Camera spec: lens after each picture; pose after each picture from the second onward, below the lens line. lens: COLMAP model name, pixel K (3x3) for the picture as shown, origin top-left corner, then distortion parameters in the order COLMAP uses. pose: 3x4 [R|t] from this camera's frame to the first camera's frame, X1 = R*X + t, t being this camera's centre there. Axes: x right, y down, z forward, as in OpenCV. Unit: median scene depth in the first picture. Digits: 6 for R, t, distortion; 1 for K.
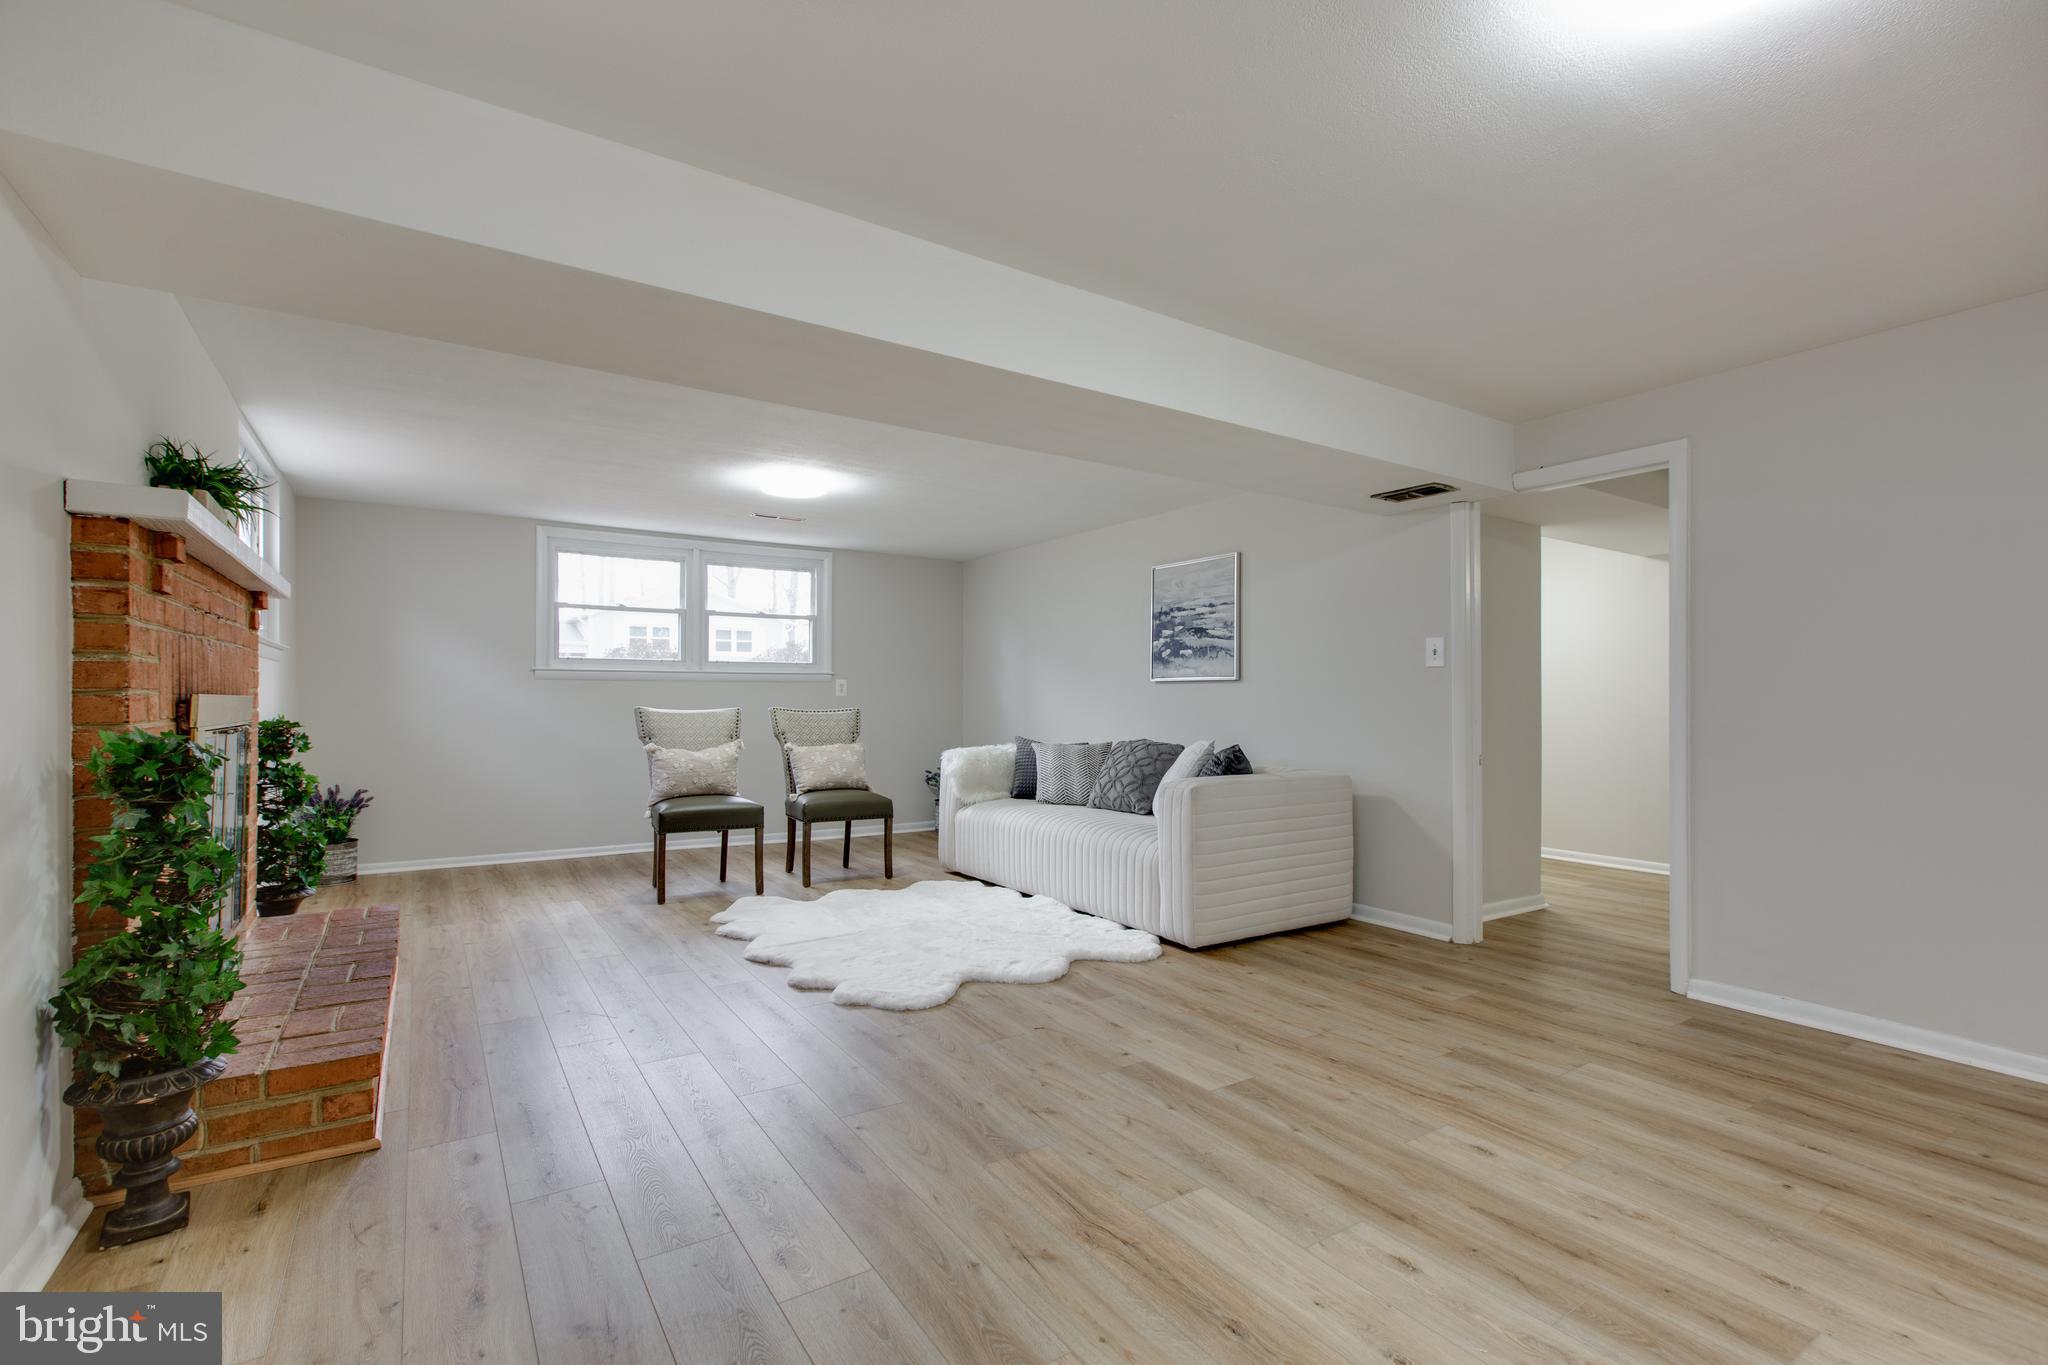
lens RADIAL K [[930.4, 0, 1052.4], [0, 930.4, 685.6], [0, 0, 1]] dist [-0.000865, -0.000236]
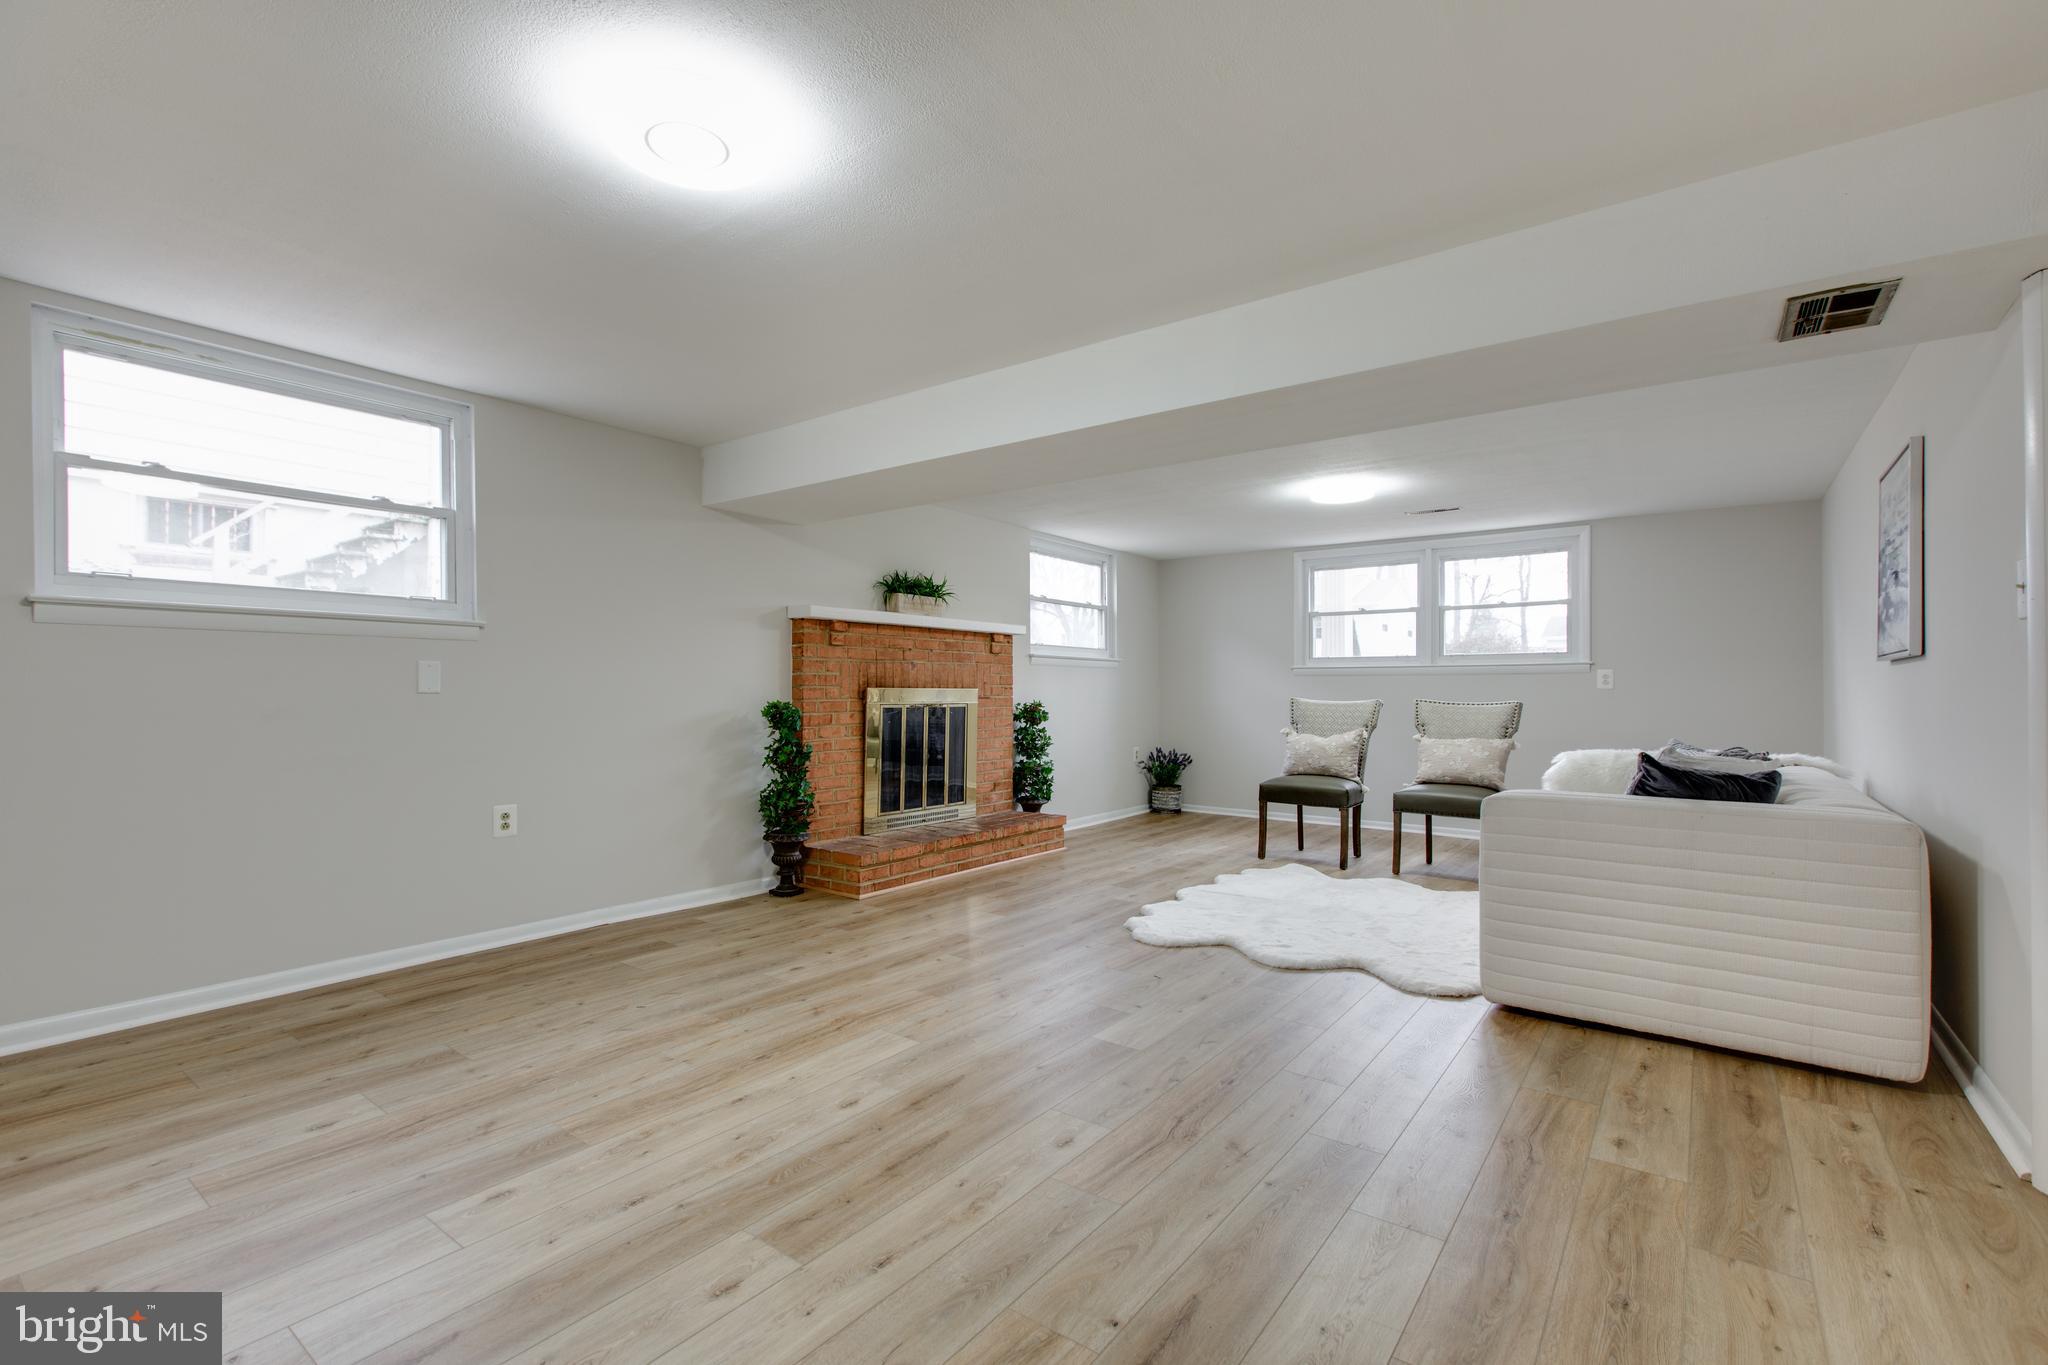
lens RADIAL K [[953.2, 0, 1015.9], [0, 953.2, 691.4], [0, 0, 1]] dist [-0.000865, -0.000301]
pose [[0.308408, -0.002160, -0.951252, 0.817261], [0.012489, 0.999920, 0.001778, 0.010182], [0.951172, -0.012429, 0.308410, 0.373207]]
